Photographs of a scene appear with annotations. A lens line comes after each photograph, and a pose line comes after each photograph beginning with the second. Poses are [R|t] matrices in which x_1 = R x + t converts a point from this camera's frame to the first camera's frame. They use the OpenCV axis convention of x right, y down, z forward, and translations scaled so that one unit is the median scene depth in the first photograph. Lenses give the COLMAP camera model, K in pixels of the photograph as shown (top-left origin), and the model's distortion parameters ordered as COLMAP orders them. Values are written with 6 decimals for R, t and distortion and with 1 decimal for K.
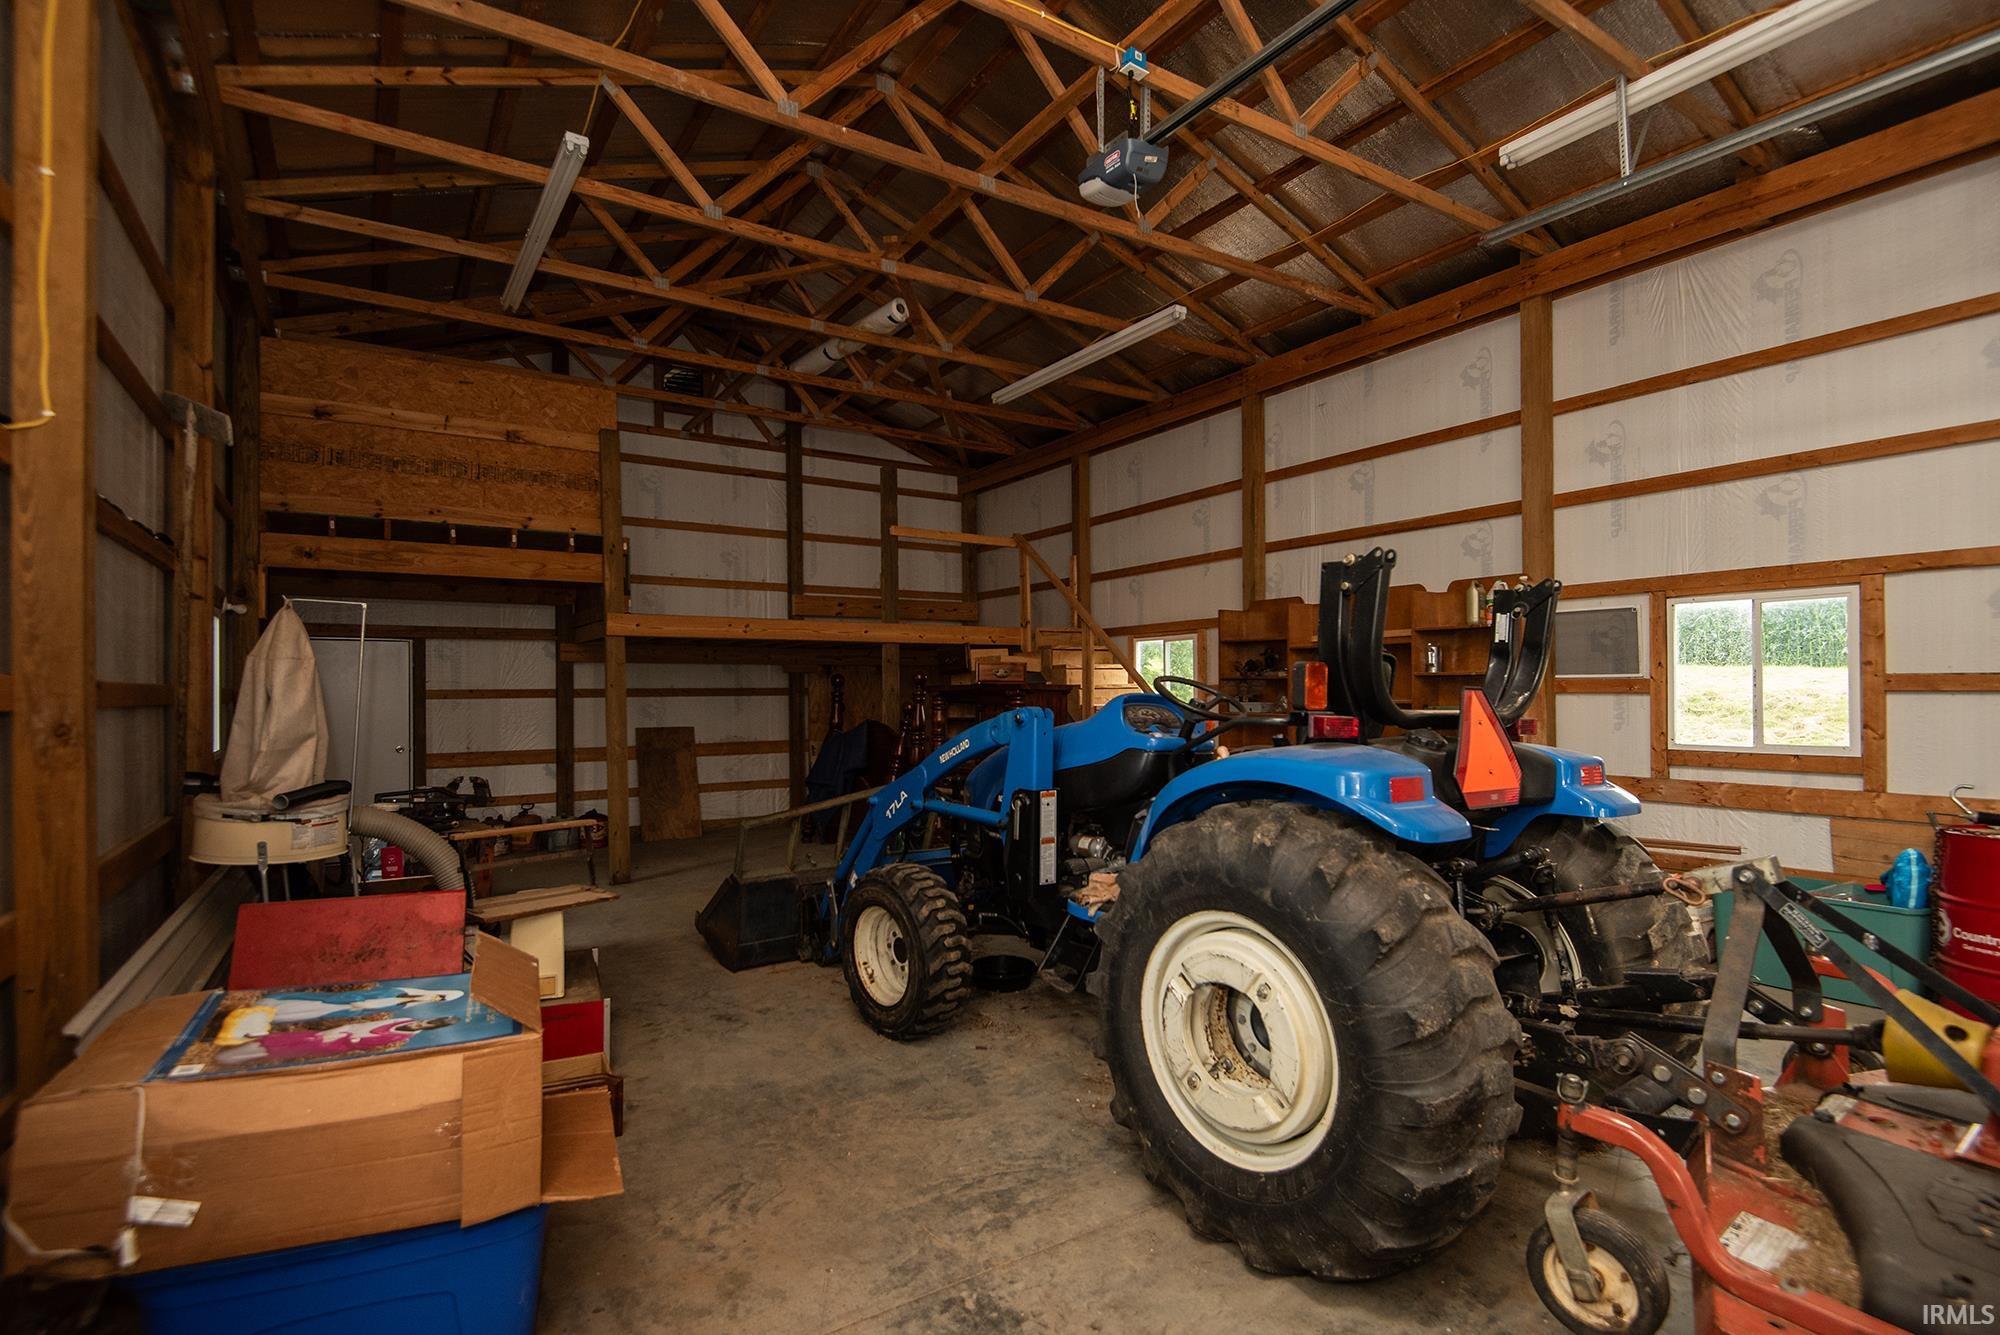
lens RADIAL K [[925.7, 0, 1004.2], [0, 925.7, 676.8], [0, 0, 1]] dist [-0.000731, -0.032773]
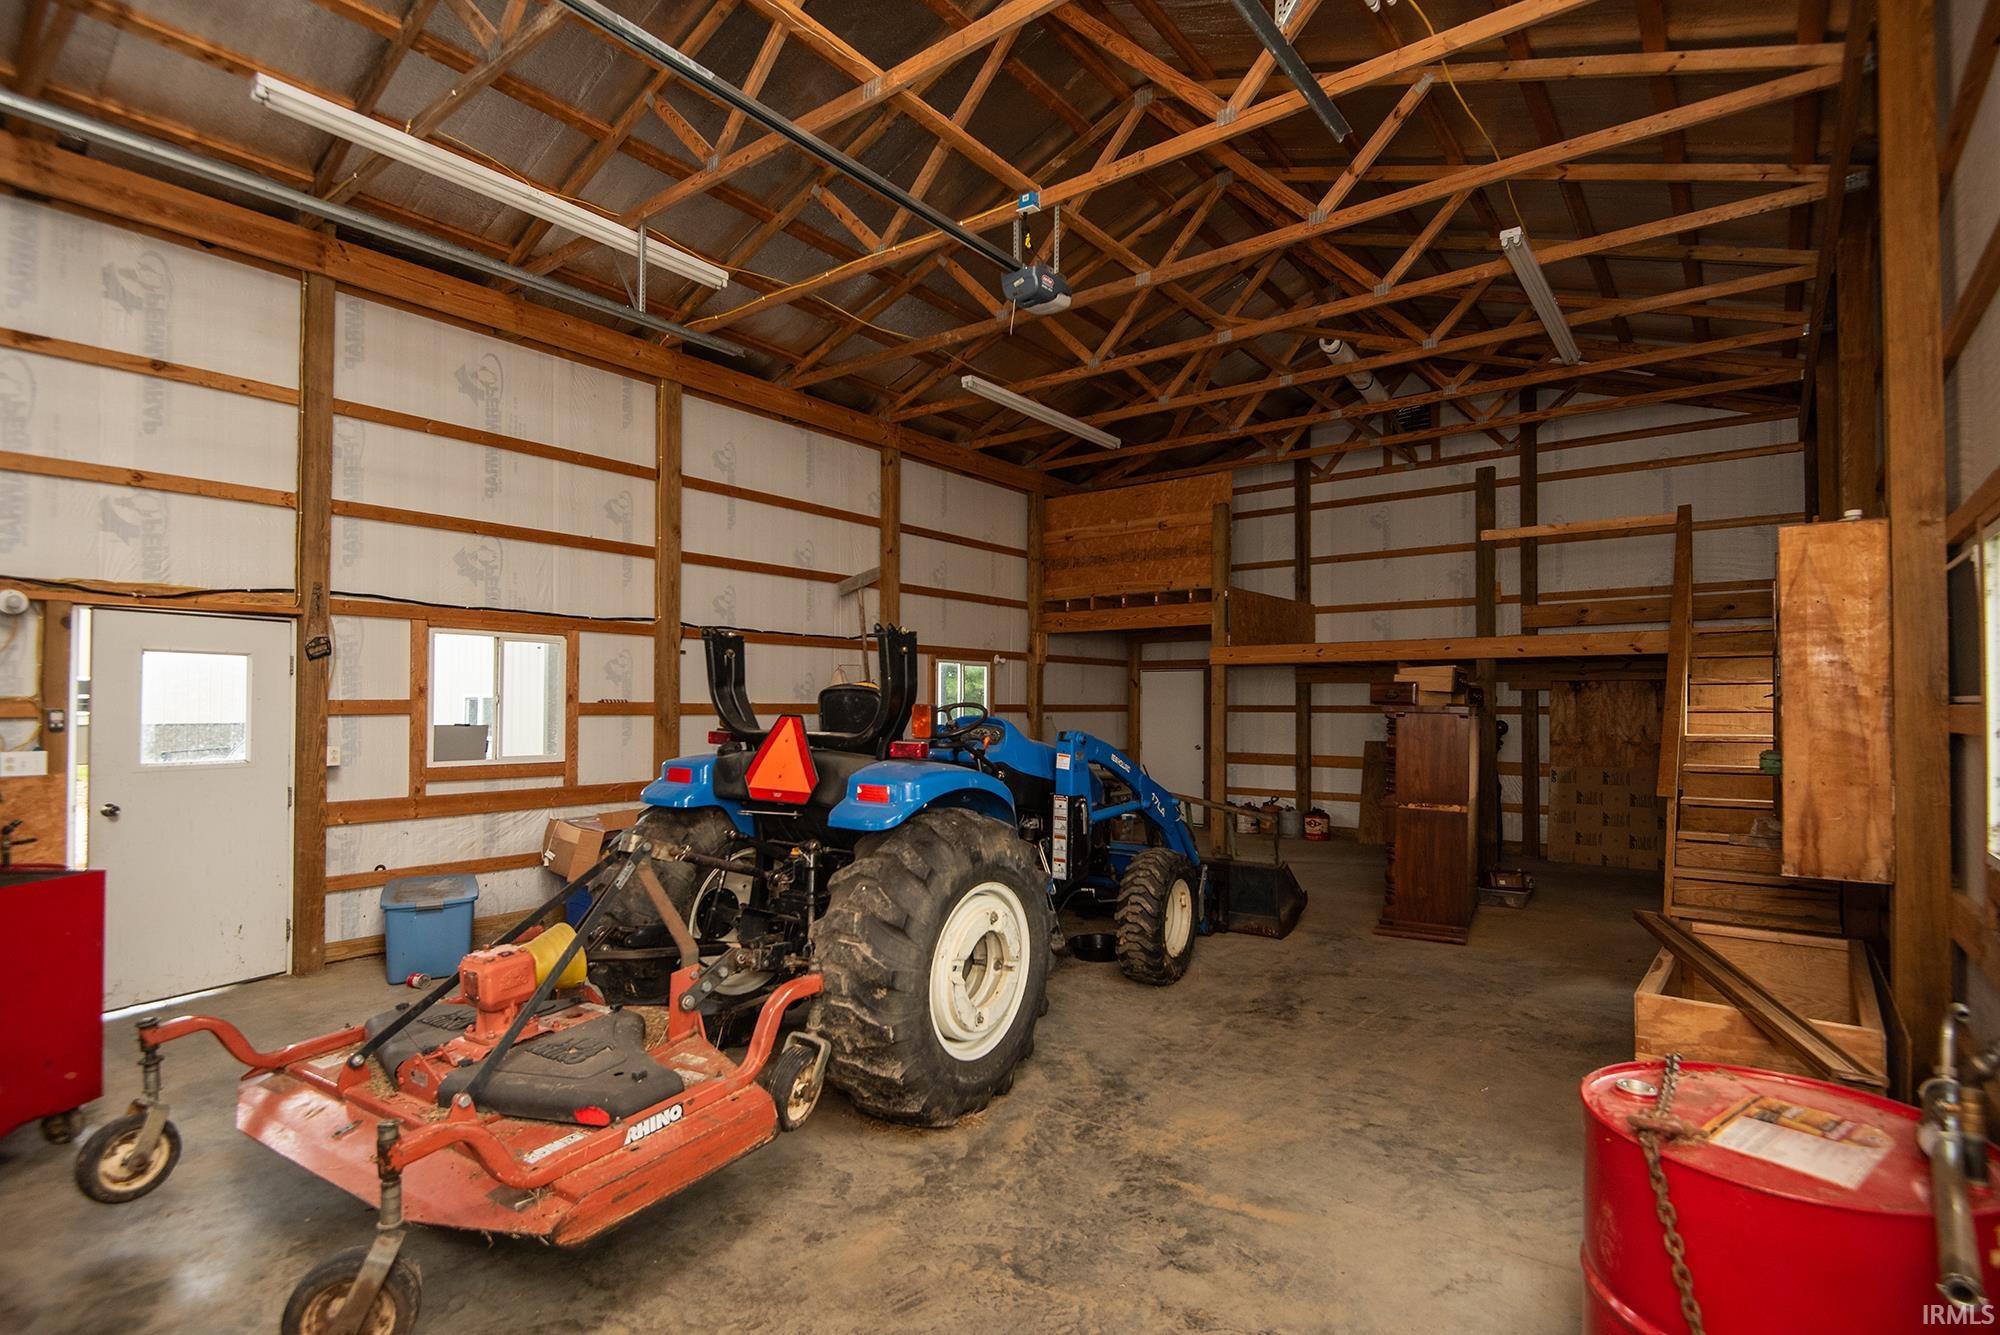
lens RADIAL K [[925.7, 0, 1004.2], [0, 925.7, 676.8], [0, 0, 1]] dist [-0.000731, -0.032773]
pose [[0.302255, -0.017483, -0.953067, 0.717720], [0.002098, 0.999842, -0.017675, -0.004909], [0.953225, 0.003343, 0.302243, 0.331327]]
